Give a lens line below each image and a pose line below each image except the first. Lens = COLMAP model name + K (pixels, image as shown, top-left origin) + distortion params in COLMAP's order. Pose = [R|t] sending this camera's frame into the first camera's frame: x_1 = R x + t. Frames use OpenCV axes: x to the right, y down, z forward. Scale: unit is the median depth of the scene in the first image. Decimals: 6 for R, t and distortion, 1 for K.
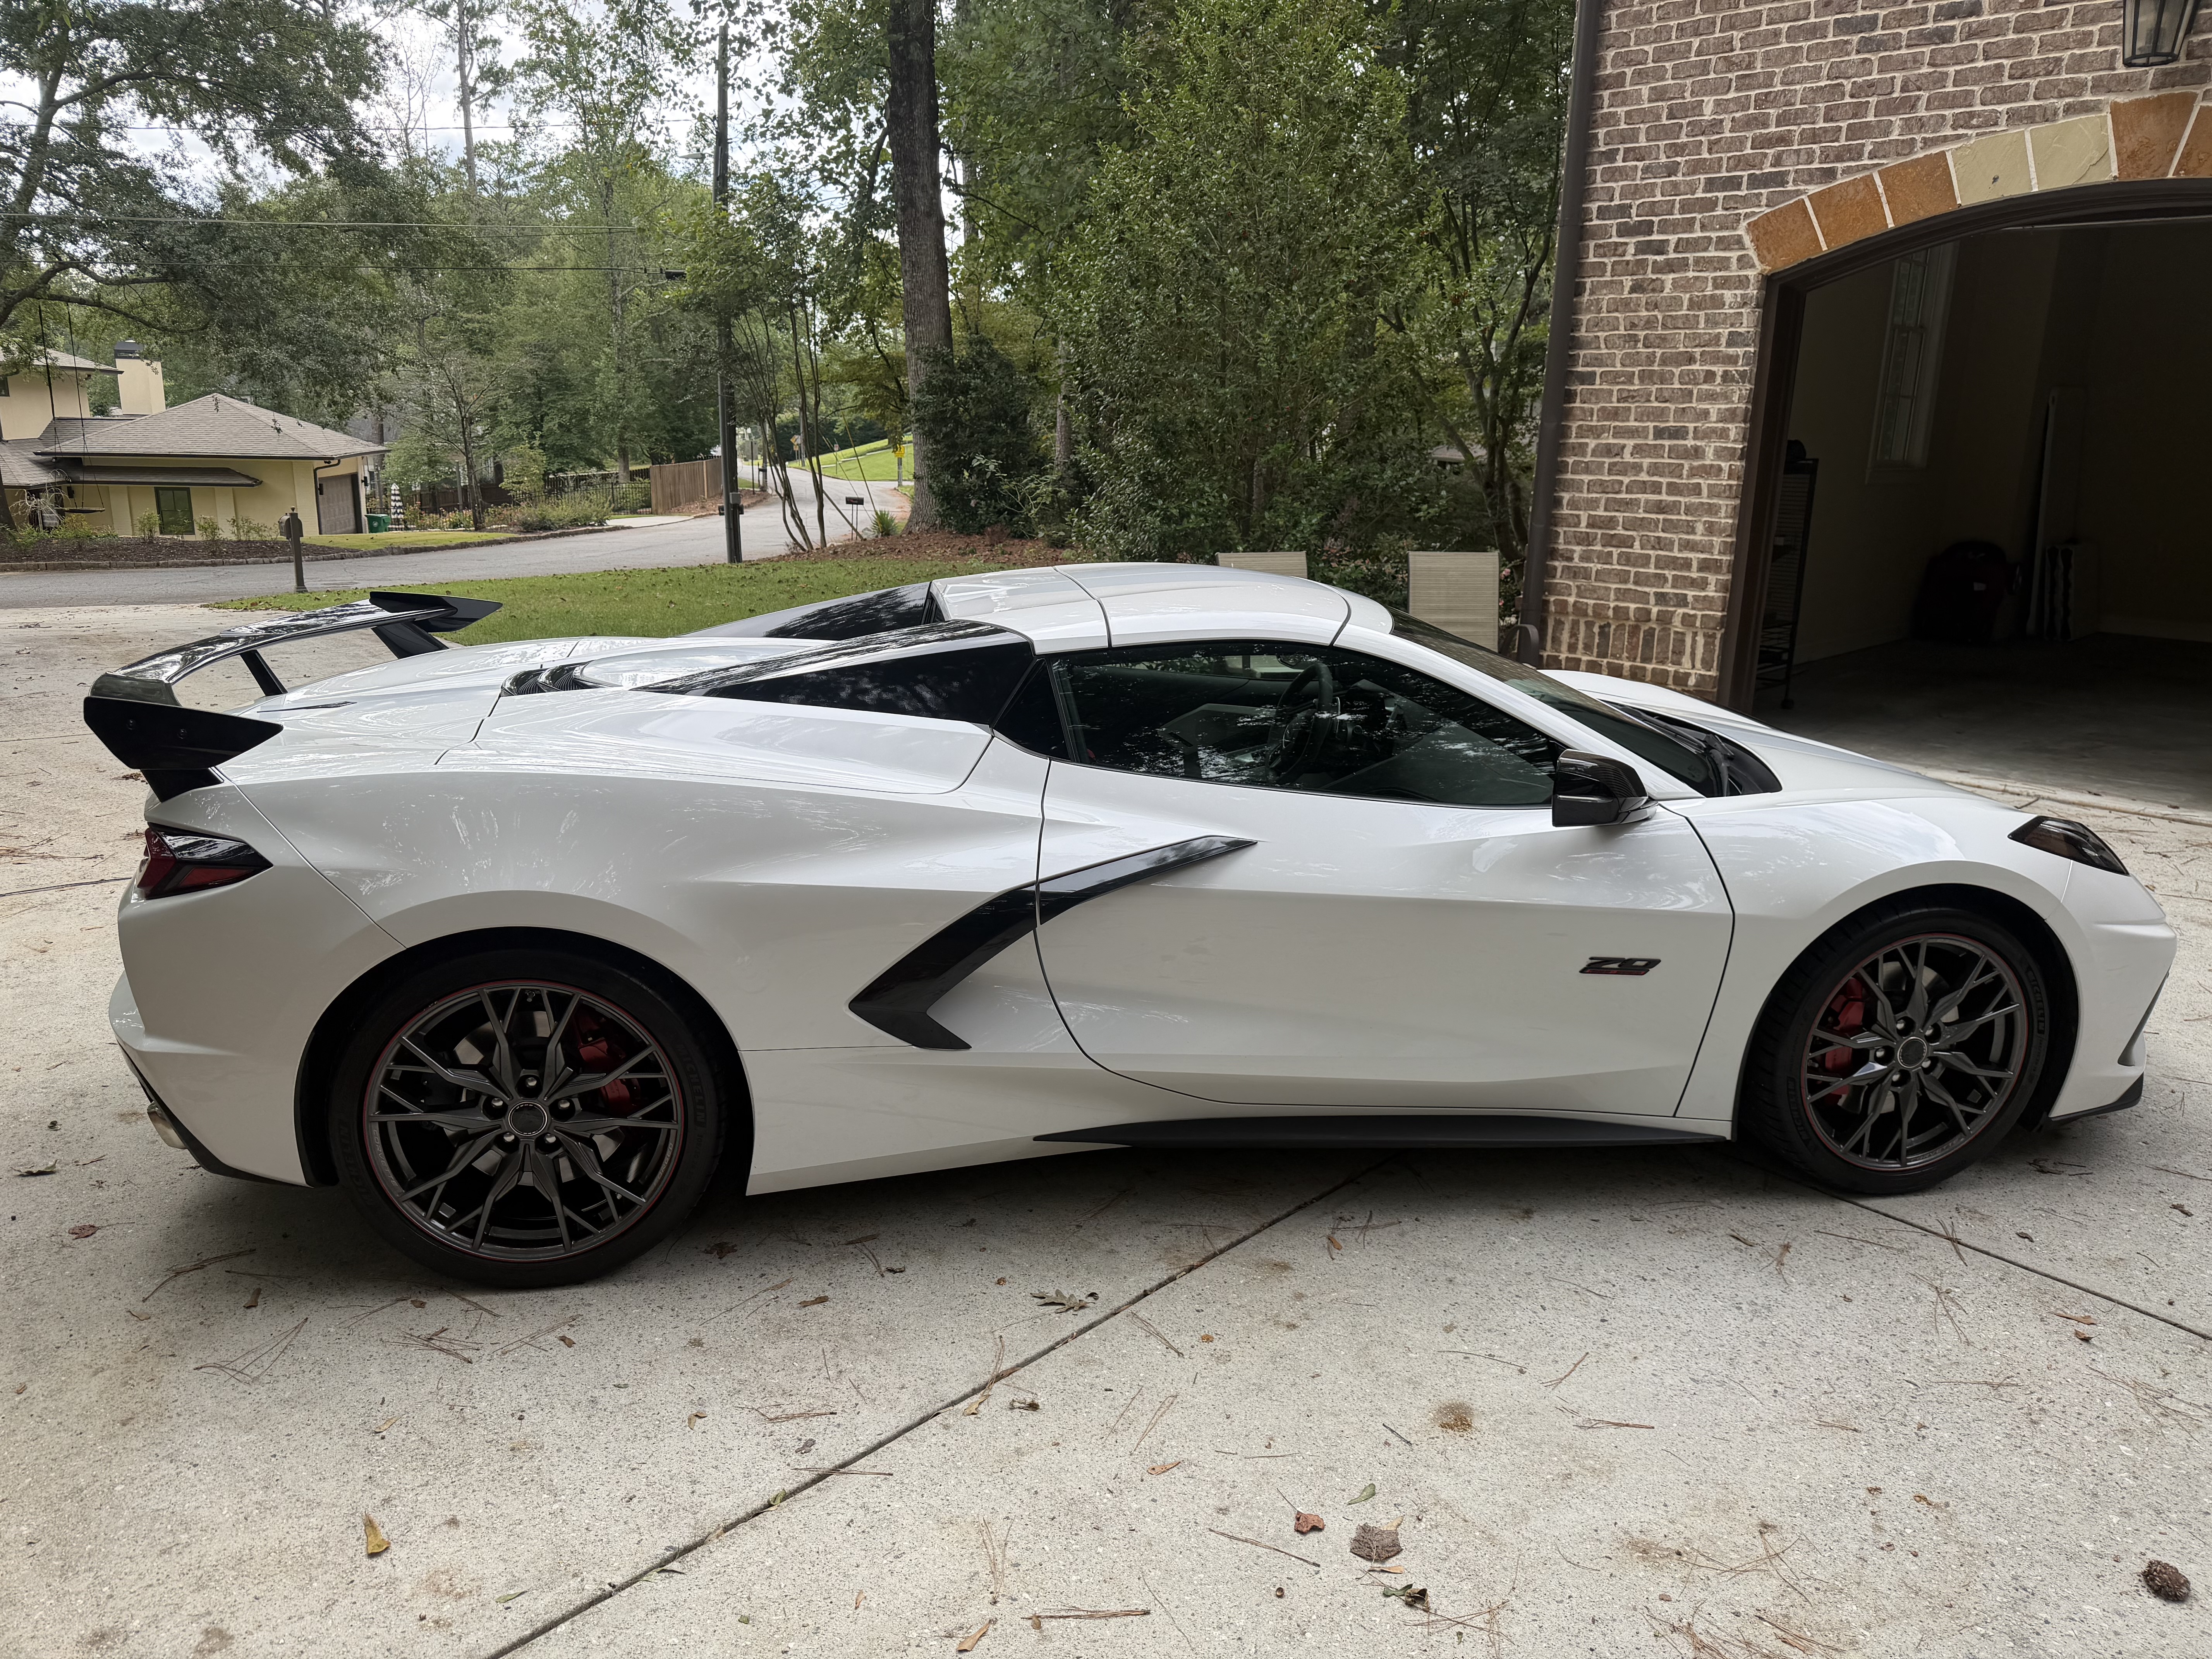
lens RADIAL K [[1527.6, 0, 1114.1], [0, 1527.6, 839.9], [0, 0, 1]] dist [0.025970, -0.029085]
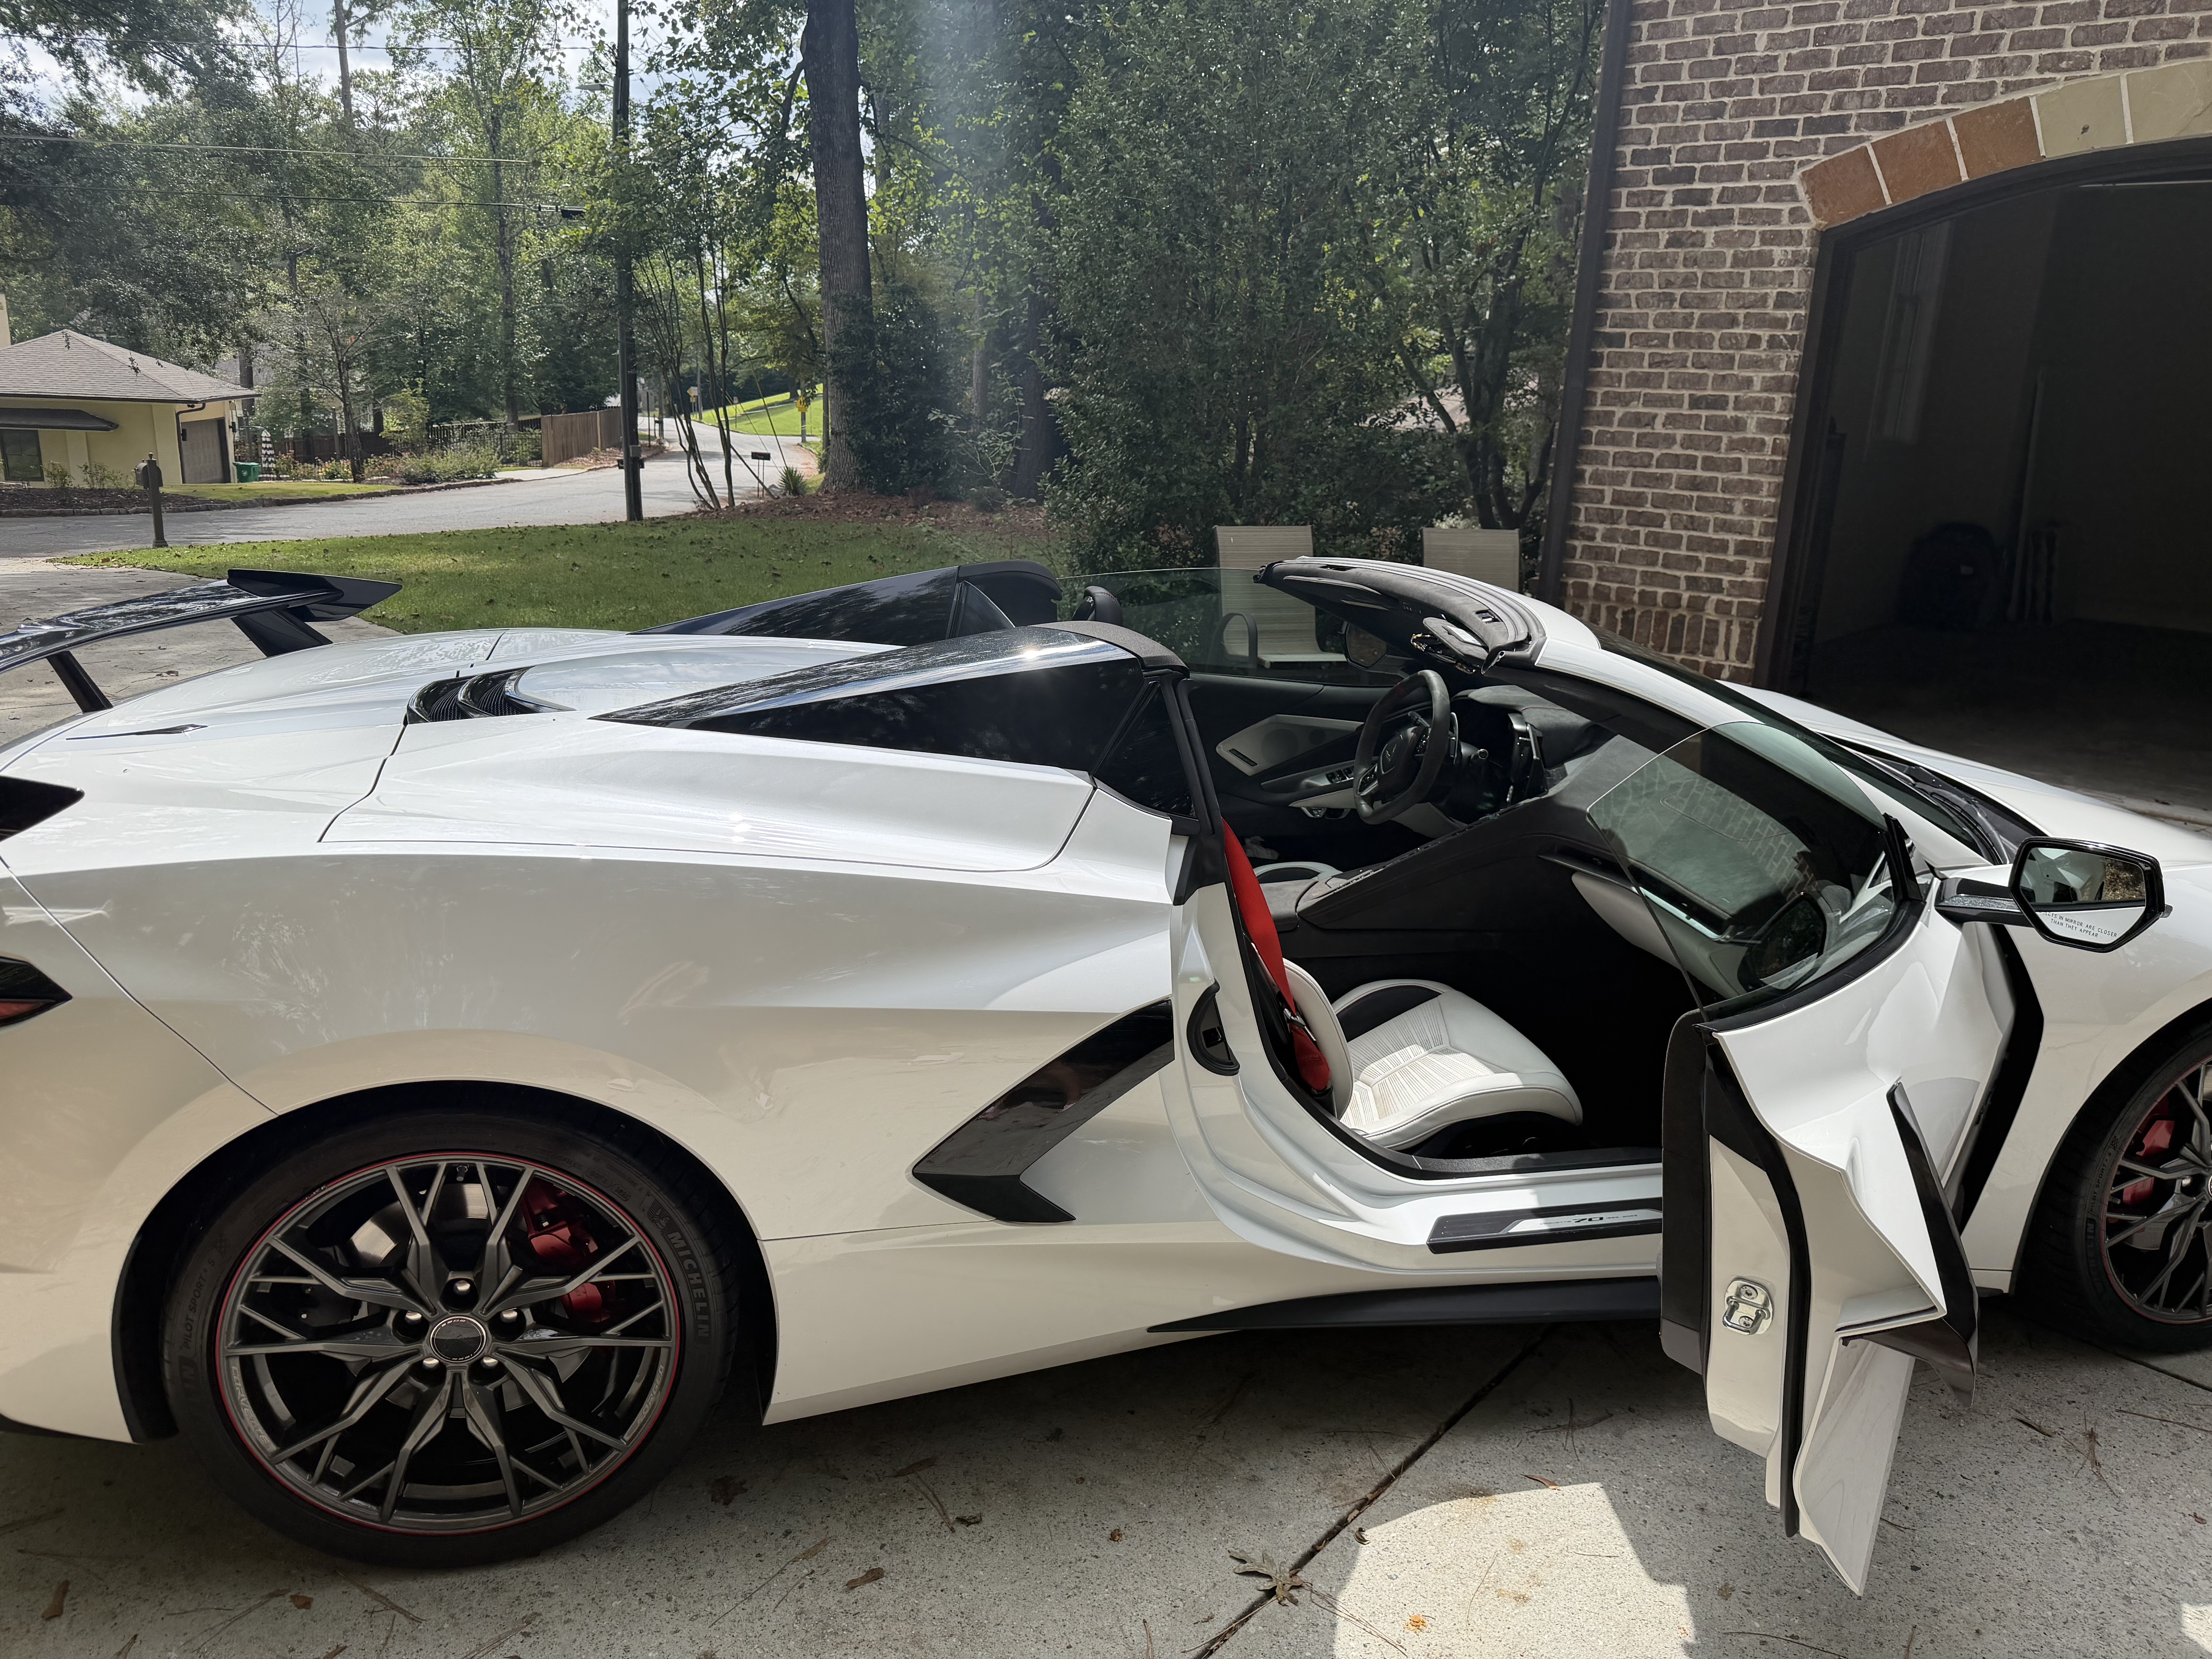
lens RADIAL K [[1540.2, 0, 1124.6], [0, 1540.2, 834.3], [0, 0, 1]] dist [0.008110, -0.008015]
pose [[0.997687, 0.001707, 0.067948, -0.044763], [-0.002984, 0.999821, 0.018699, -0.023312], [-0.067904, -0.018859, 0.997514, 0.098674]]
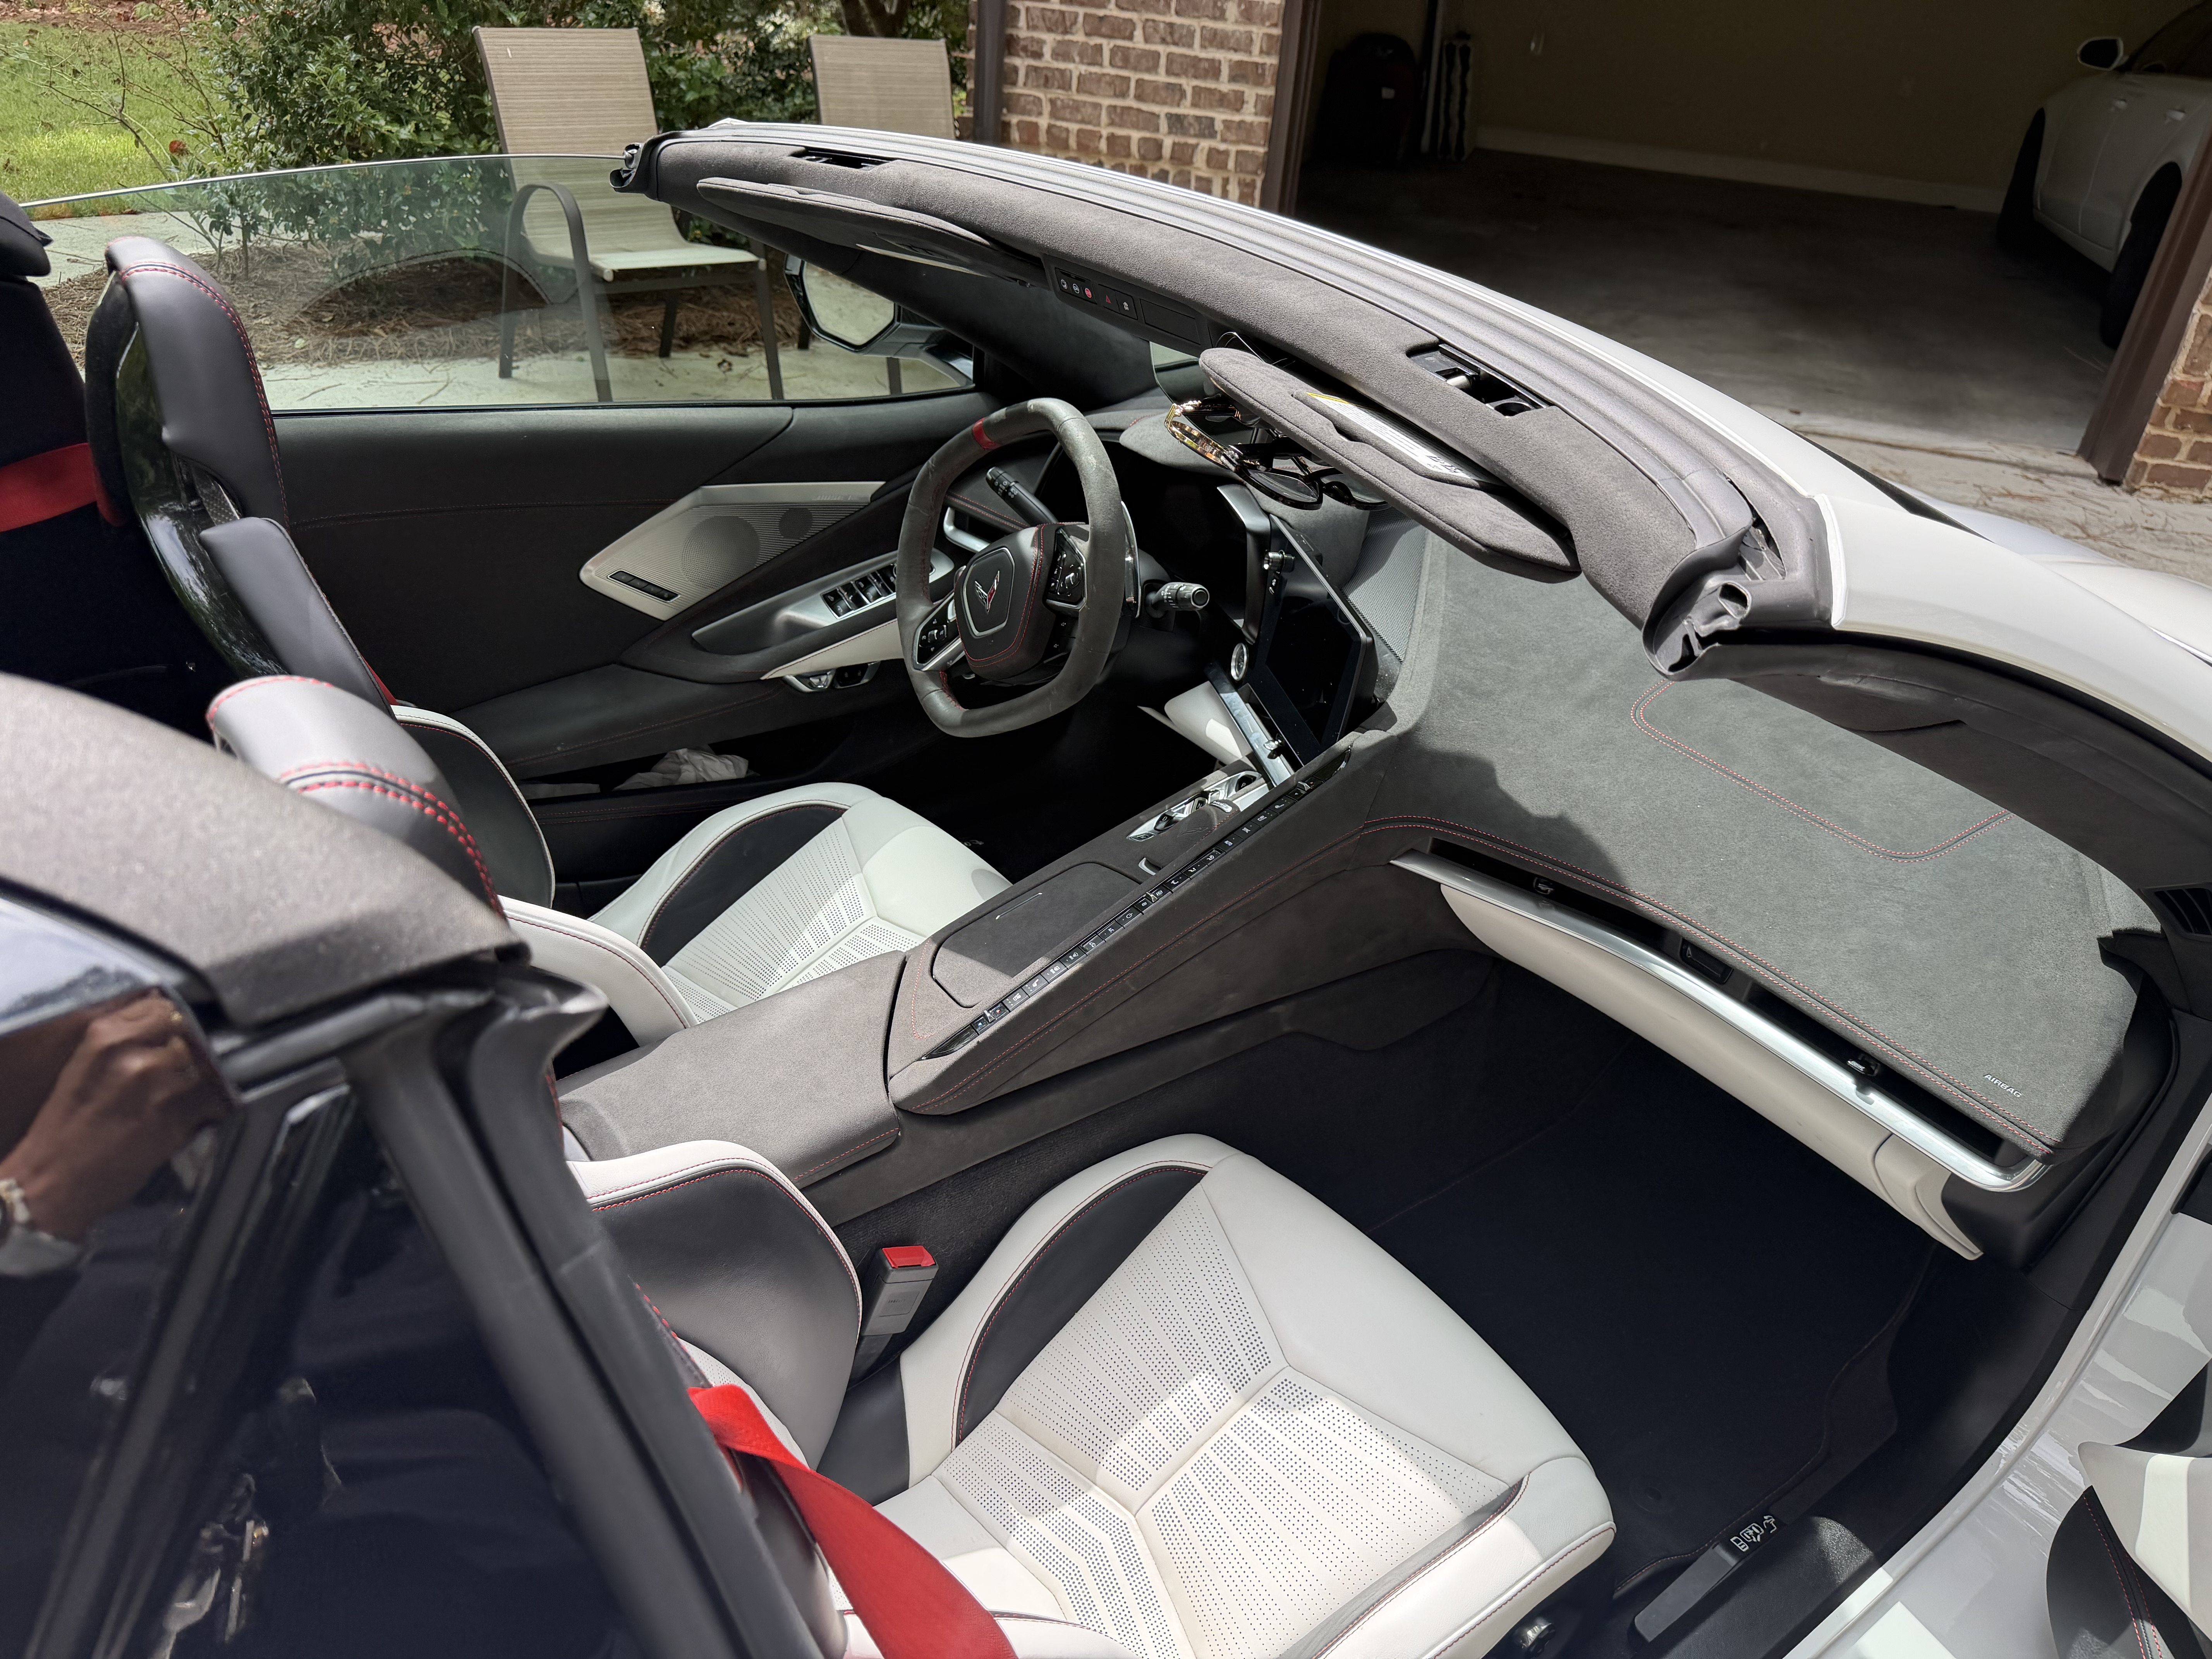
lens RADIAL K [[1561.2, 0, 1128.4], [0, 1561.2, 840.1], [0, 0, 1]] dist [0.010947, -0.001260]
pose [[0.885741, -0.190298, 0.423379, -0.017746], [0.057005, 0.949791, 0.307649, -0.069582], [-0.460666, -0.248362, 0.852117, 0.334527]]
